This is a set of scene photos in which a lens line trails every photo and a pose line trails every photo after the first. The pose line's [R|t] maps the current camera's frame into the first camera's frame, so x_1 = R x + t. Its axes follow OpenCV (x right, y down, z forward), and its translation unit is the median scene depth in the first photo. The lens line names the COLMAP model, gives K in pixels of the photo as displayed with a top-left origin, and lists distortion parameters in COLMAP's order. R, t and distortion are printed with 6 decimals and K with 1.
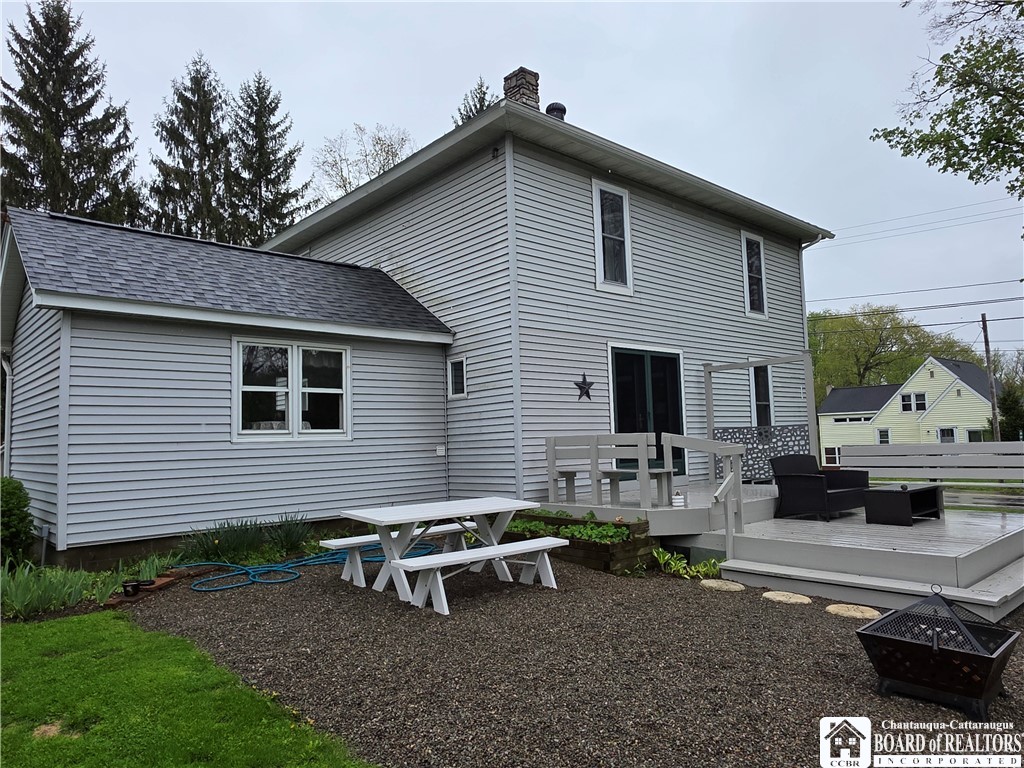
lens RADIAL K [[684.8, 0, 523.8], [0, 684.8, 386.2], [0, 0, 1]] dist [0.002248, -0.001991]
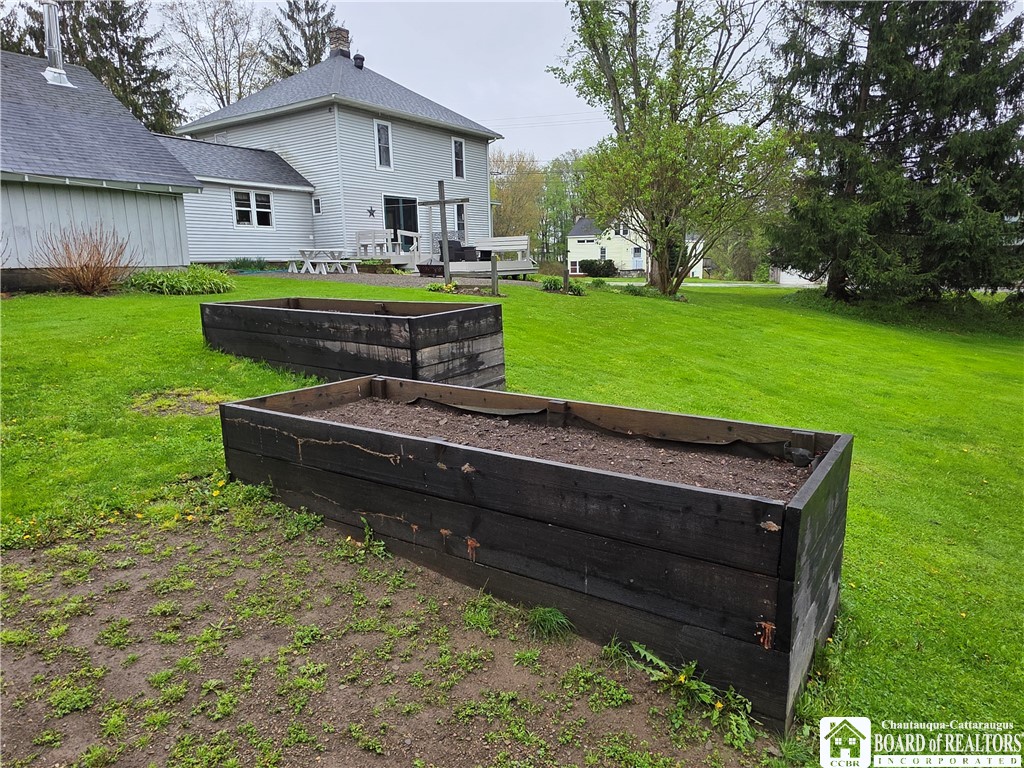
lens RADIAL K [[654.0, 0, 521.7], [0, 654.0, 383.3], [0, 0, 1]] dist [0.003714, -0.000980]
pose [[0.968560, -0.032903, 0.246593, 0.006412], [-0.030939, 0.967590, 0.250626, -0.005126], [-0.246847, -0.250375, 0.936151, -0.856639]]
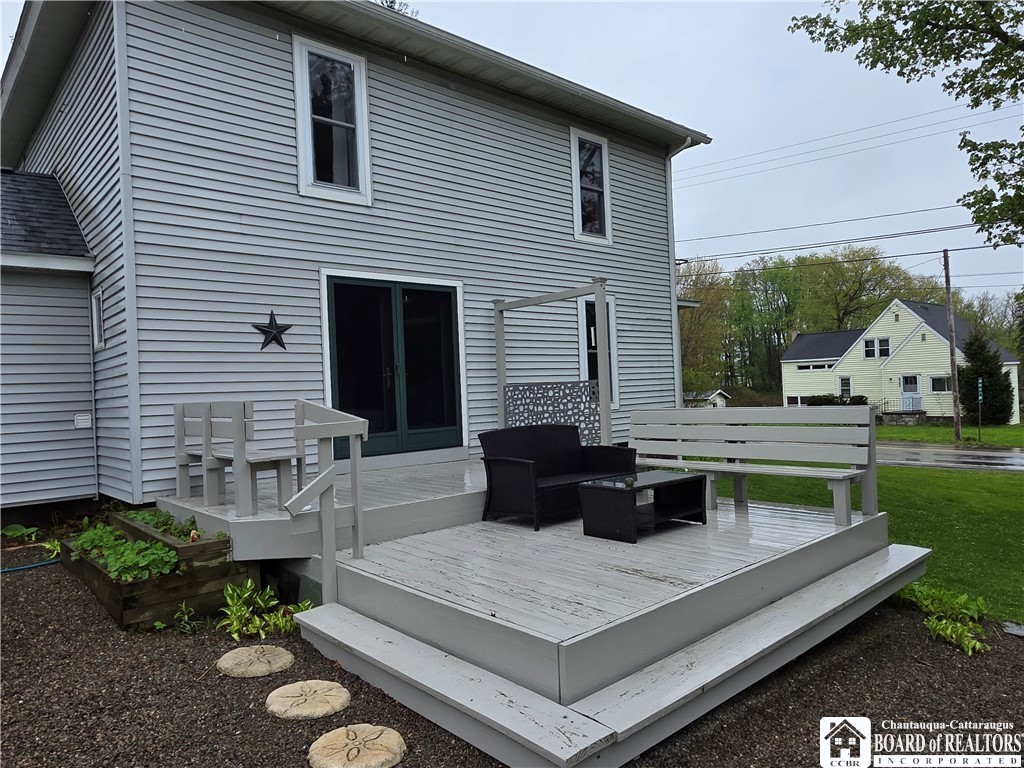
lens RADIAL K [[684.8, 0, 523.8], [0, 684.8, 386.2], [0, 0, 1]] dist [0.002248, -0.001991]
pose [[0.999950, -0.008536, 0.005274, 0.199852], [0.008119, 0.997177, 0.074644, 0.004108], [-0.005897, -0.074598, 0.997196, 0.162185]]
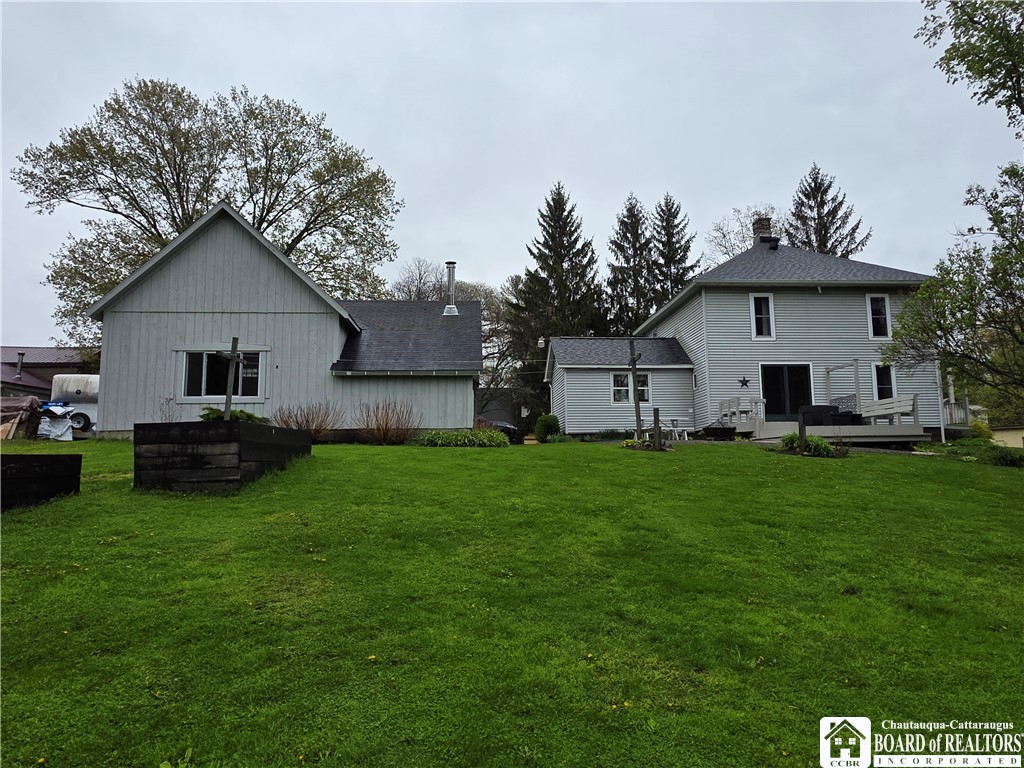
lens RADIAL K [[654.0, 0, 521.7], [0, 654.0, 383.3], [0, 0, 1]] dist [0.003714, -0.000980]
pose [[0.784057, -0.053313, -0.618395, 0.519537], [0.035271, 0.998521, -0.041365, 0.042071], [0.619685, 0.010621, 0.784778, -0.749959]]
